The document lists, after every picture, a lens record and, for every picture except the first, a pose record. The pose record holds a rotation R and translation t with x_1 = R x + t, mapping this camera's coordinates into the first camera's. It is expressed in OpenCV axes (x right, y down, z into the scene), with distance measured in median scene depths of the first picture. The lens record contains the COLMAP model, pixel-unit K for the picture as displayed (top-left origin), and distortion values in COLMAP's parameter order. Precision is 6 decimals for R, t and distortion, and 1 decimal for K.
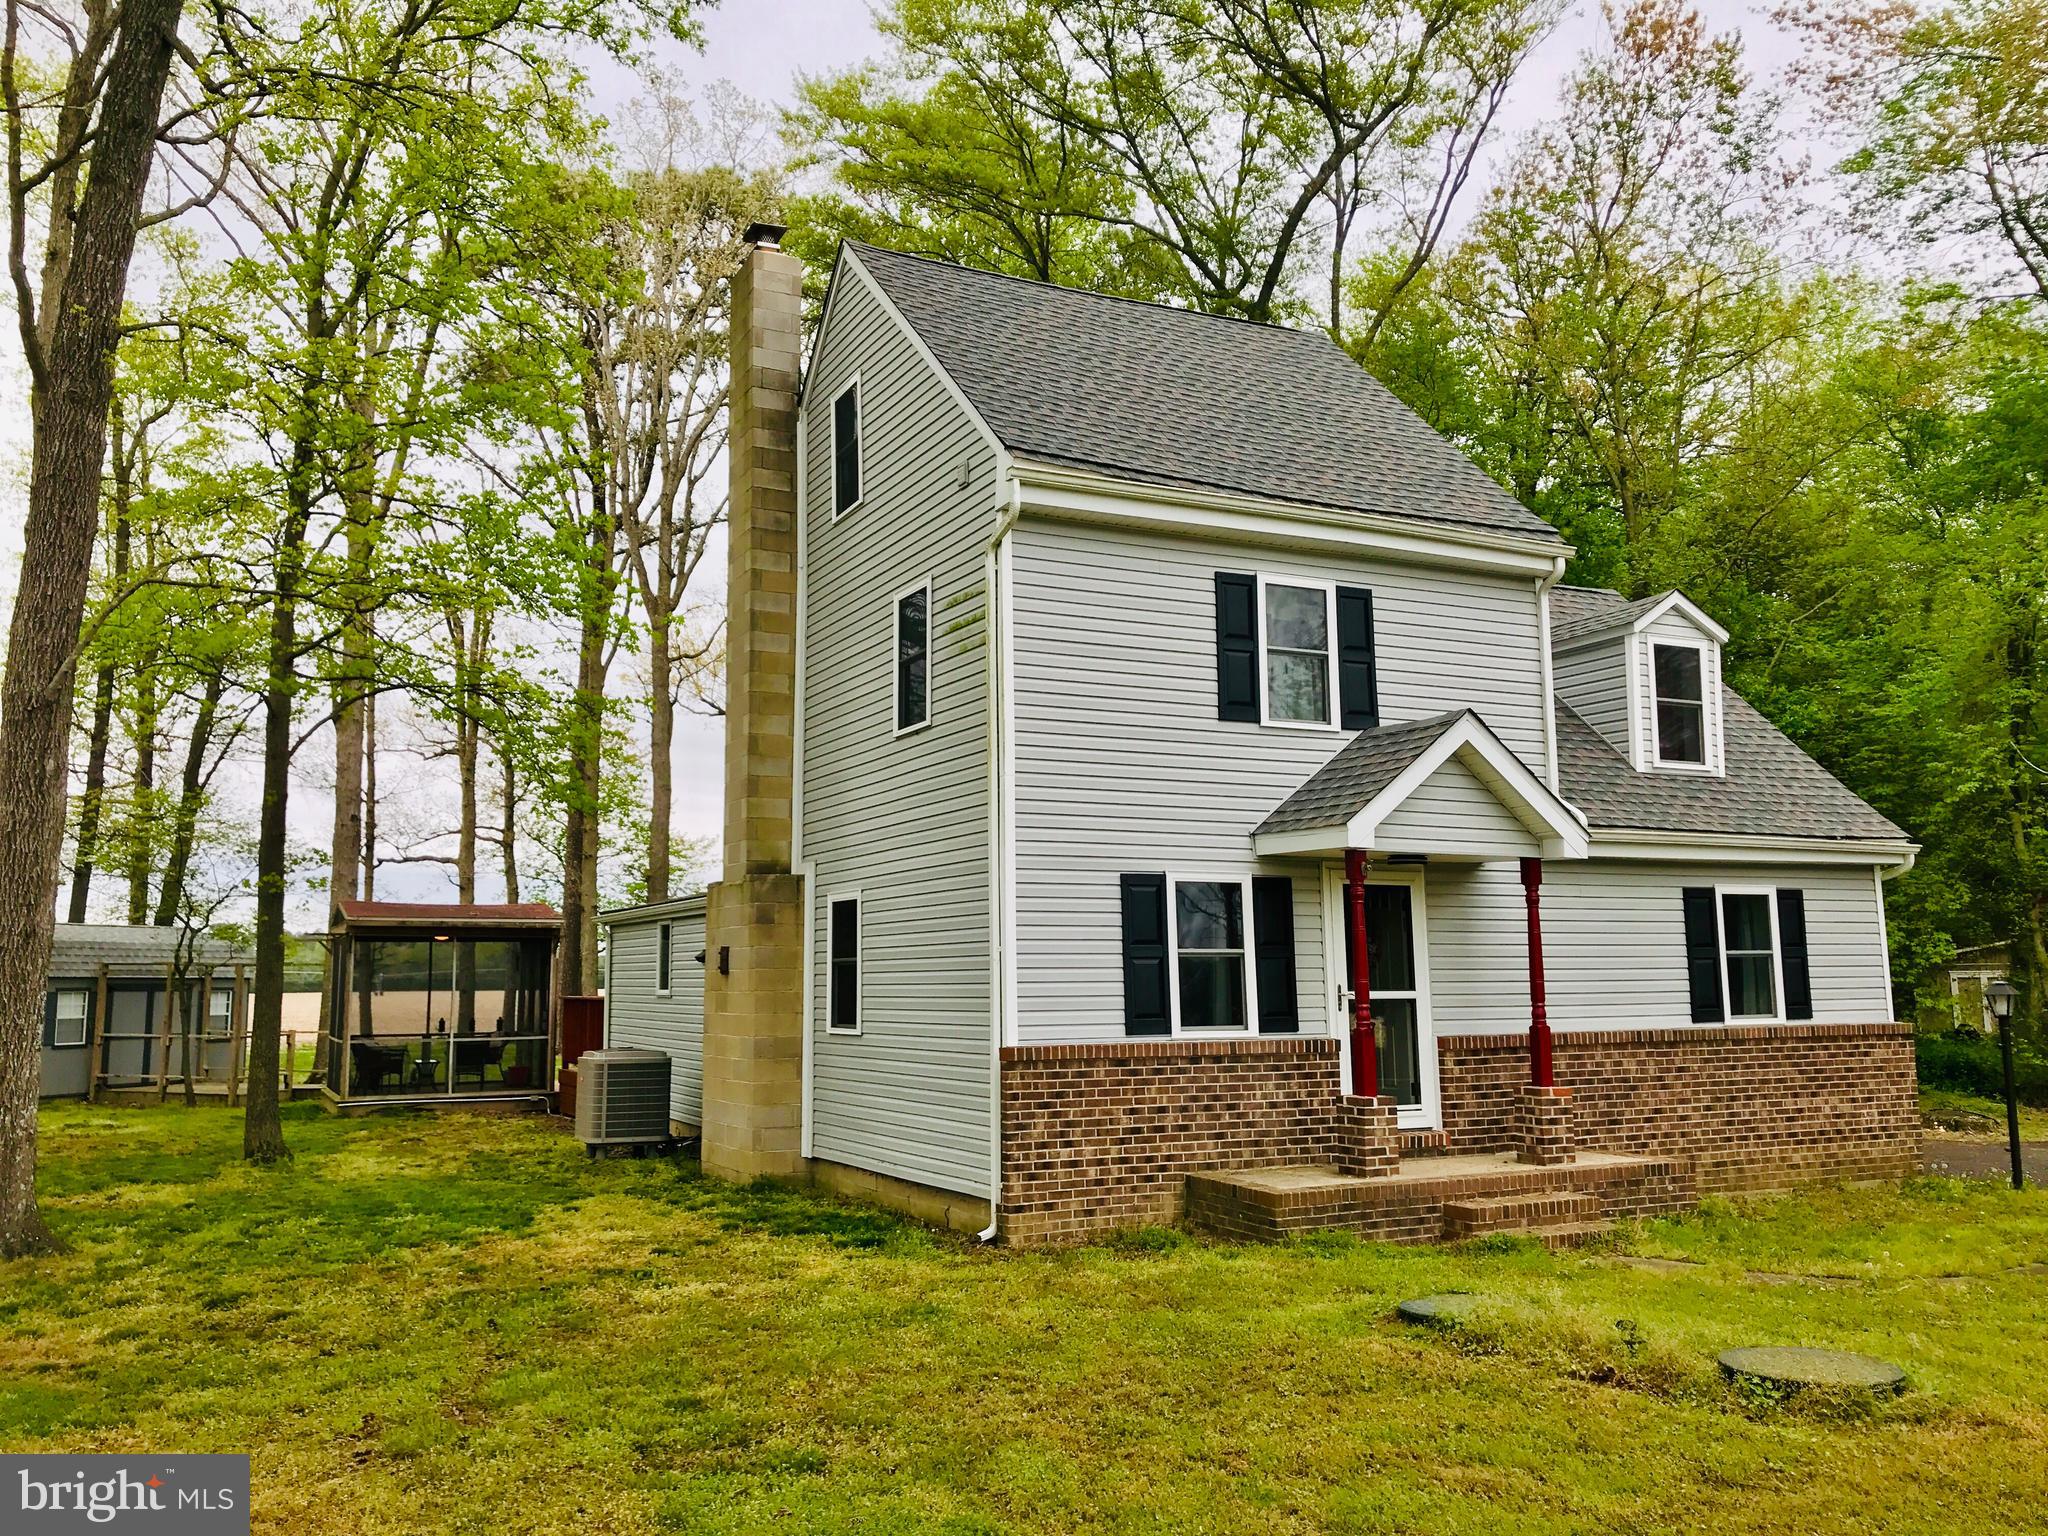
lens RADIAL K [[1676.3, 0, 1024.0], [0, 1676.3, 768.0], [0, 0, 1]] dist [0.007428, 0.000493]
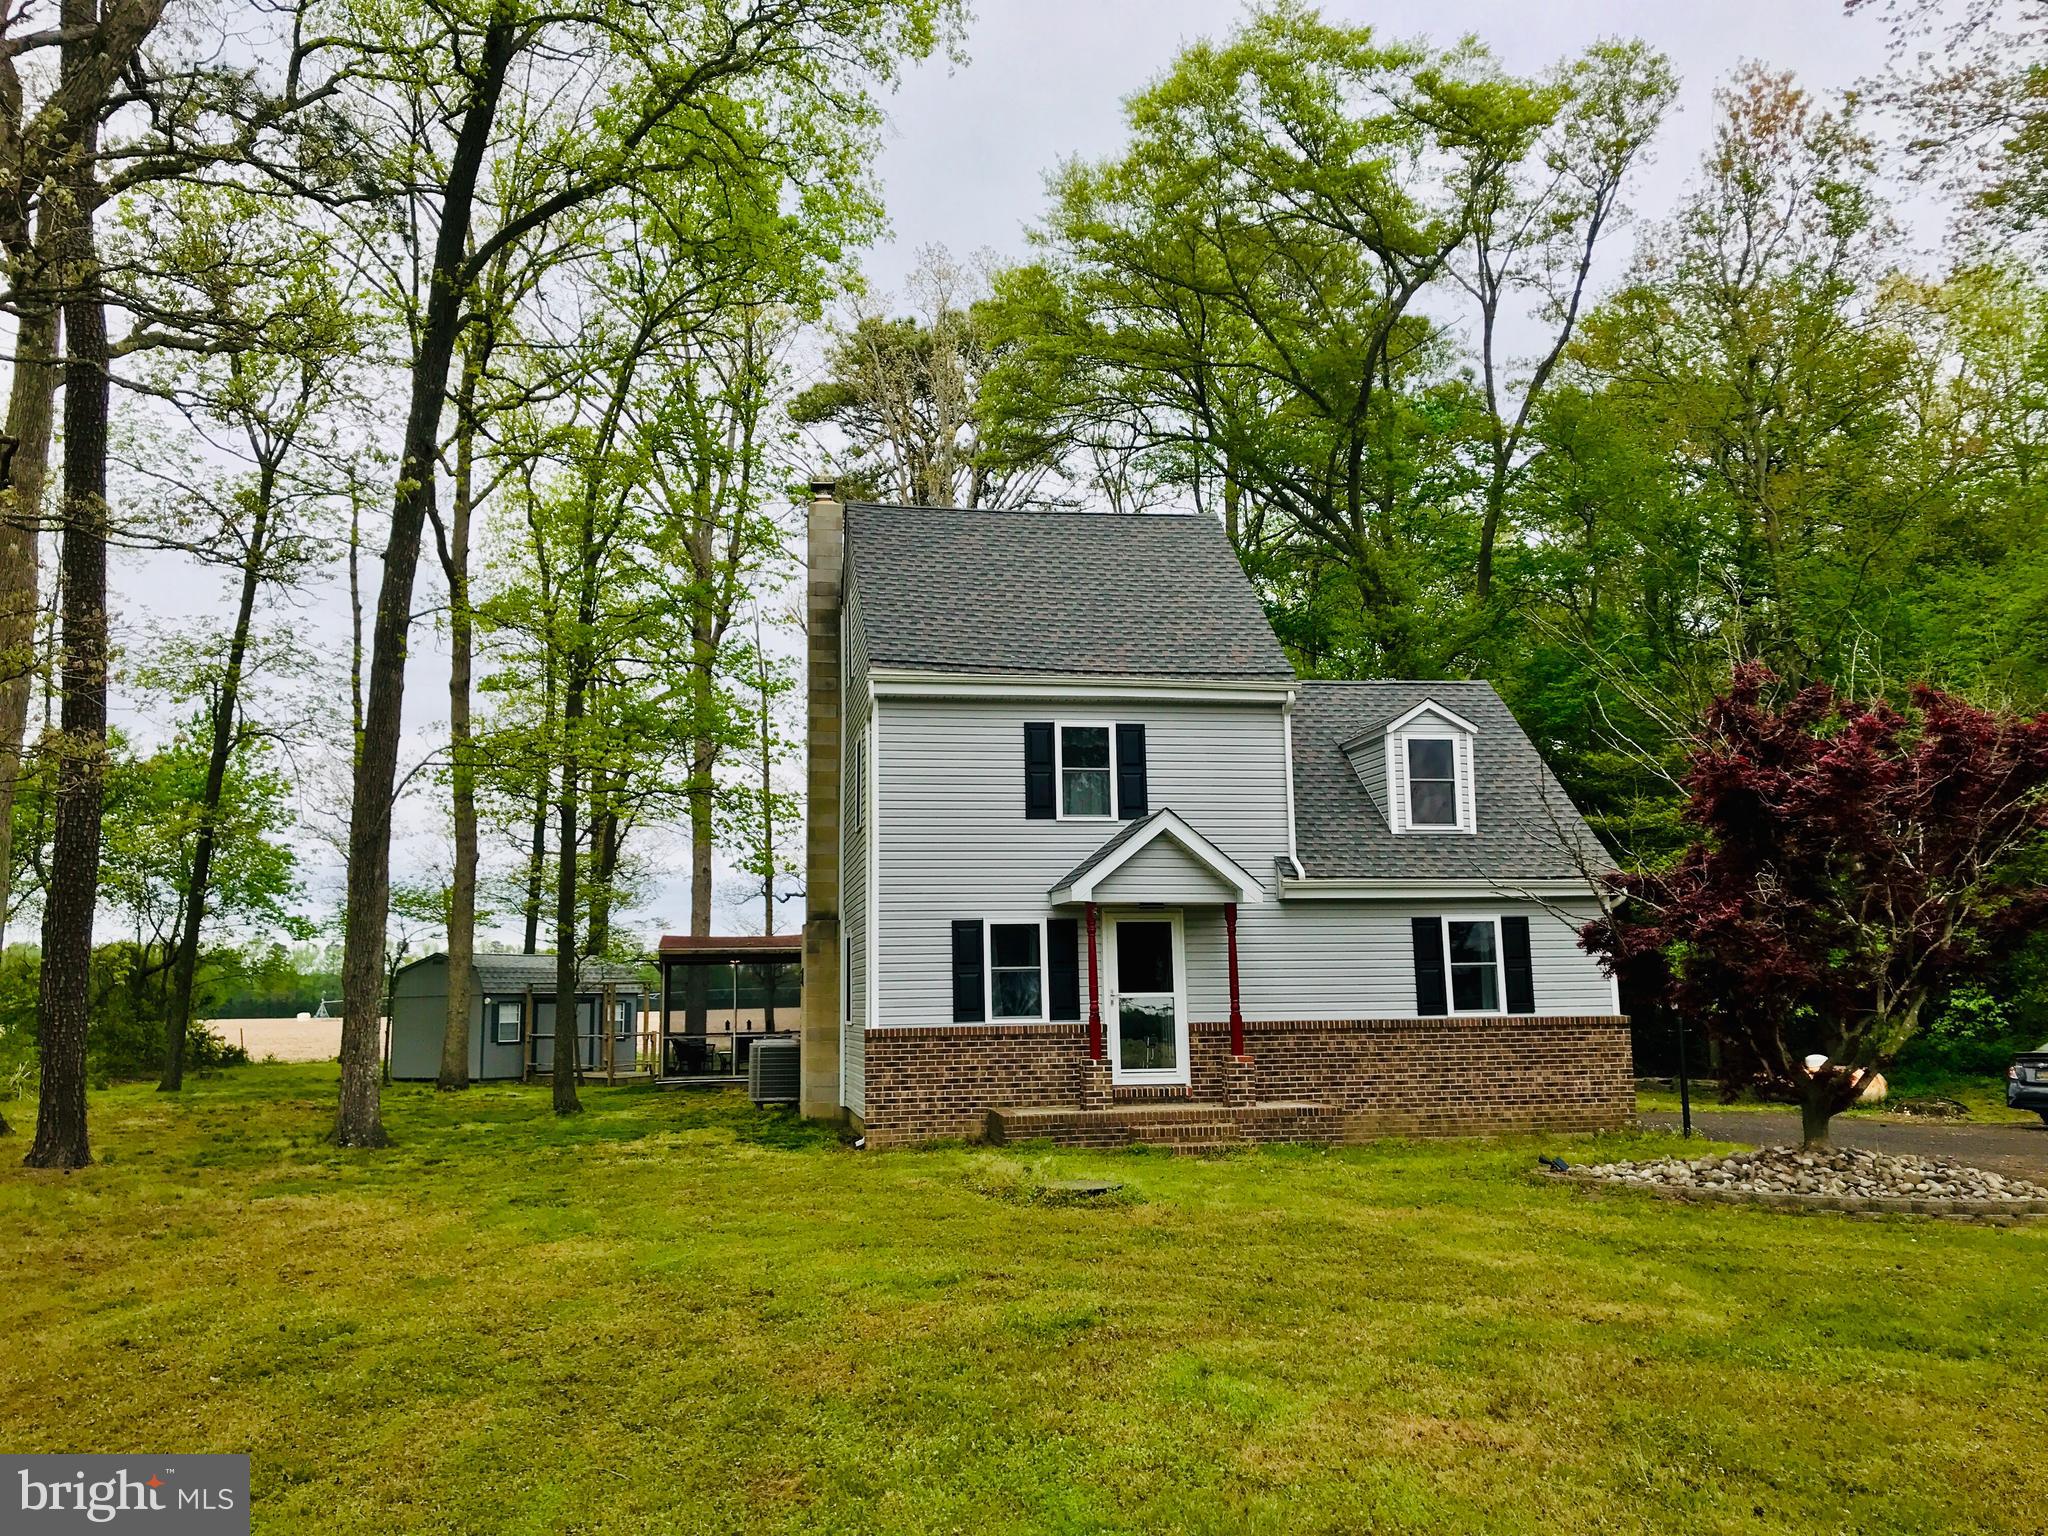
lens RADIAL K [[1660.7, 0, 1024.0], [0, 1660.7, 768.0], [0, 0, 1]] dist [0.029756, -0.008332]
pose [[0.958755, -0.045719, -0.280533, 0.534985], [0.043148, 0.998951, -0.015337, -0.051069], [0.280940, 0.002600, 0.959722, -0.464714]]
